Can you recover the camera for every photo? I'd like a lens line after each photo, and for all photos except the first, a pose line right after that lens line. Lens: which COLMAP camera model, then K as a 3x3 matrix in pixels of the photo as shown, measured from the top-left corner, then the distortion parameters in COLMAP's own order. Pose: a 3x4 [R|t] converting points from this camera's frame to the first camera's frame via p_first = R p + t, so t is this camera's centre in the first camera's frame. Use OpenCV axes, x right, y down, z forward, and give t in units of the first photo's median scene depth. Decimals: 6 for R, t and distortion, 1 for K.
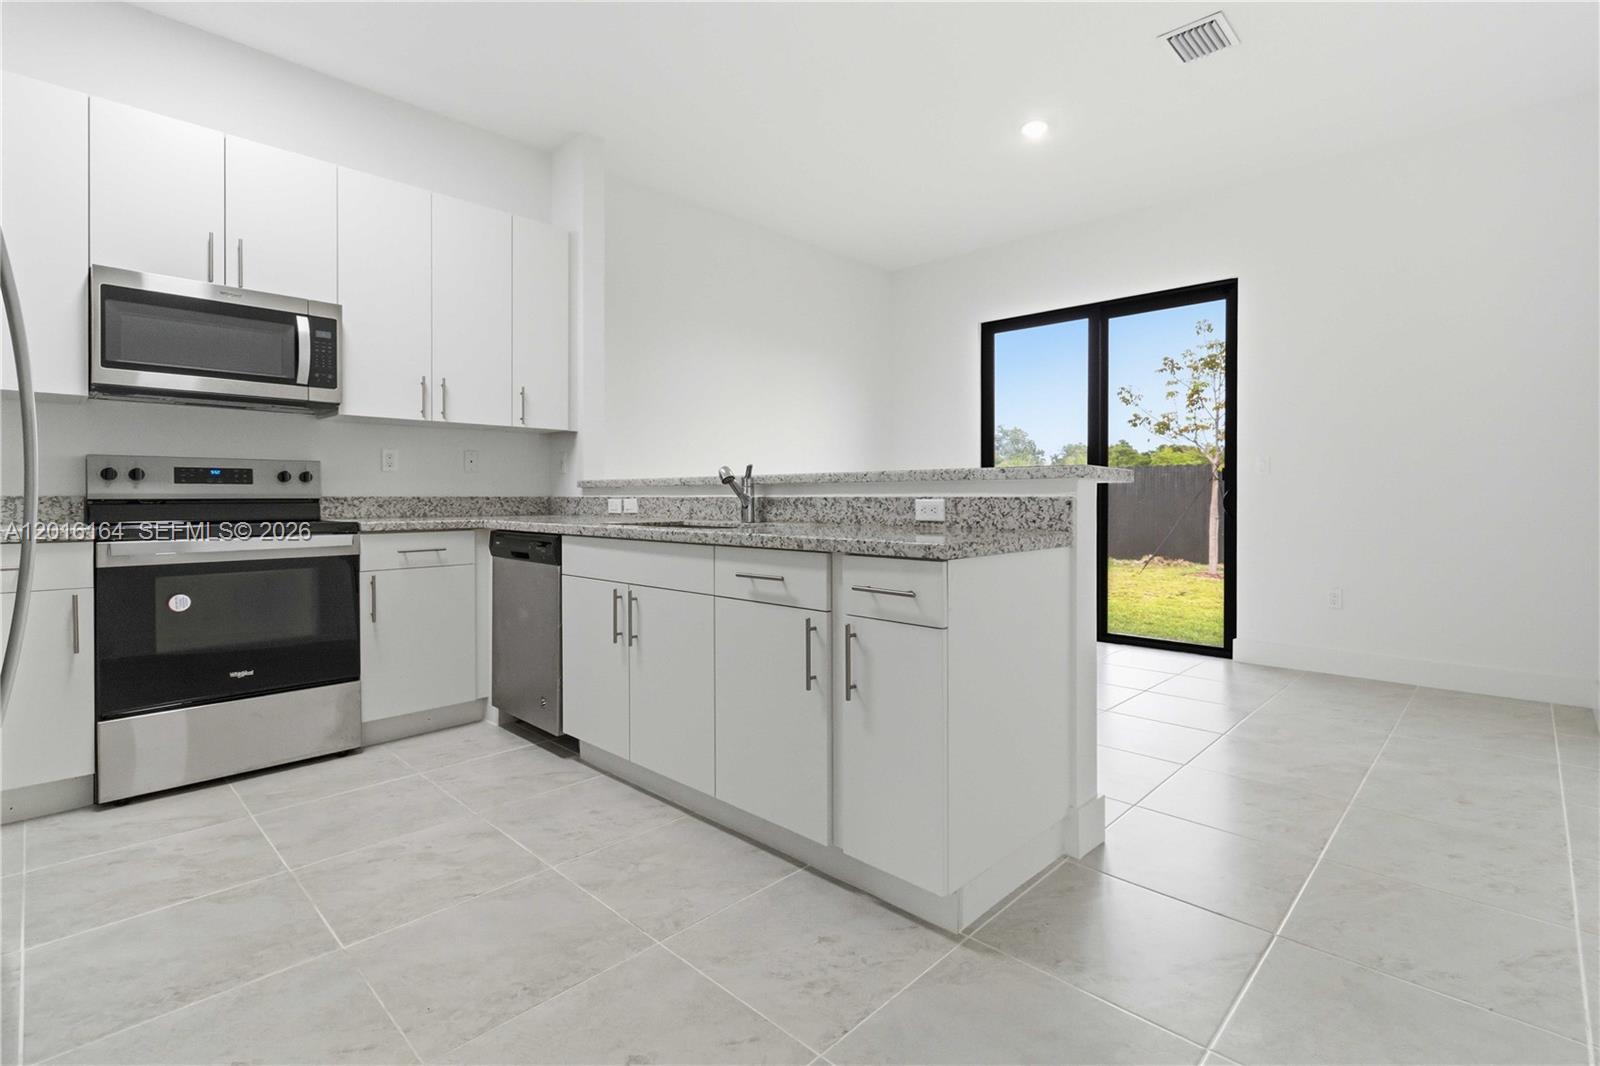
lens RADIAL K [[776.7, 0, 776.4], [0, 776.7, 492.8], [0, 0, 1]] dist [0.027434, -0.003801]
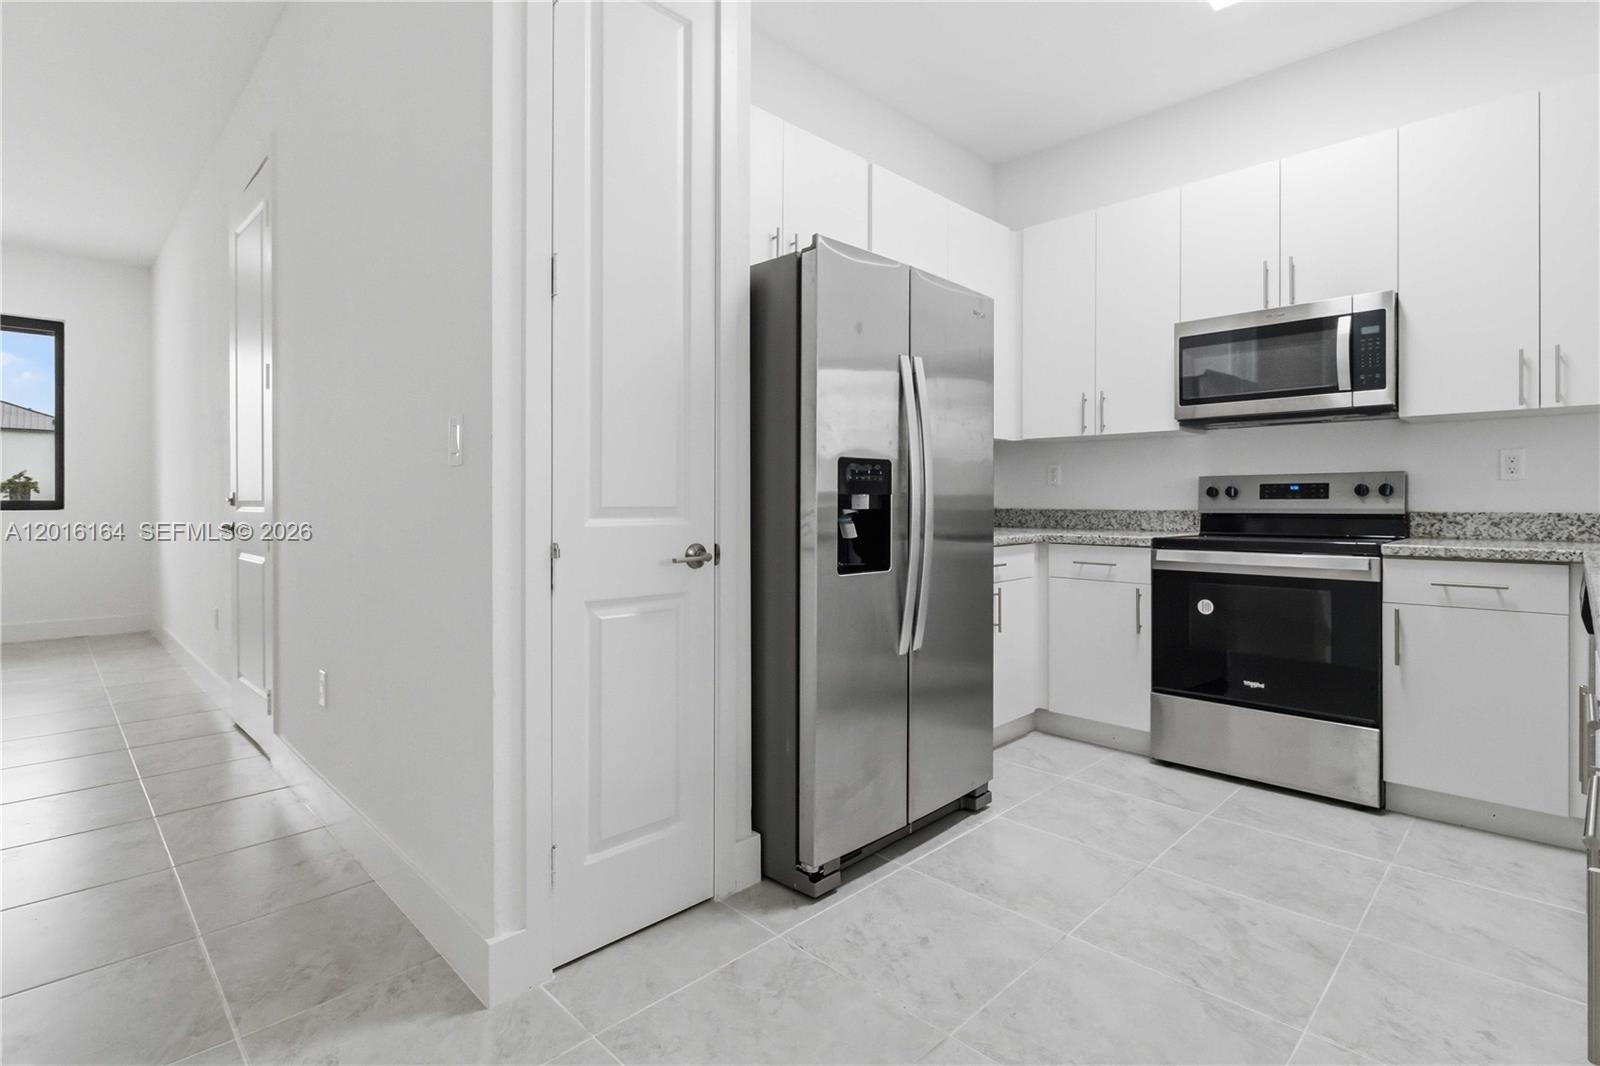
lens RADIAL K [[776.7, 0, 823.3], [0, 776.7, 499.5], [0, 0, 1]] dist [0.027434, -0.003801]
pose [[0.036141, -0.004802, -0.999335, 0.316008], [0.007463, 0.999962, -0.004535, -0.011727], [0.999319, -0.007294, 0.036176, 0.383083]]
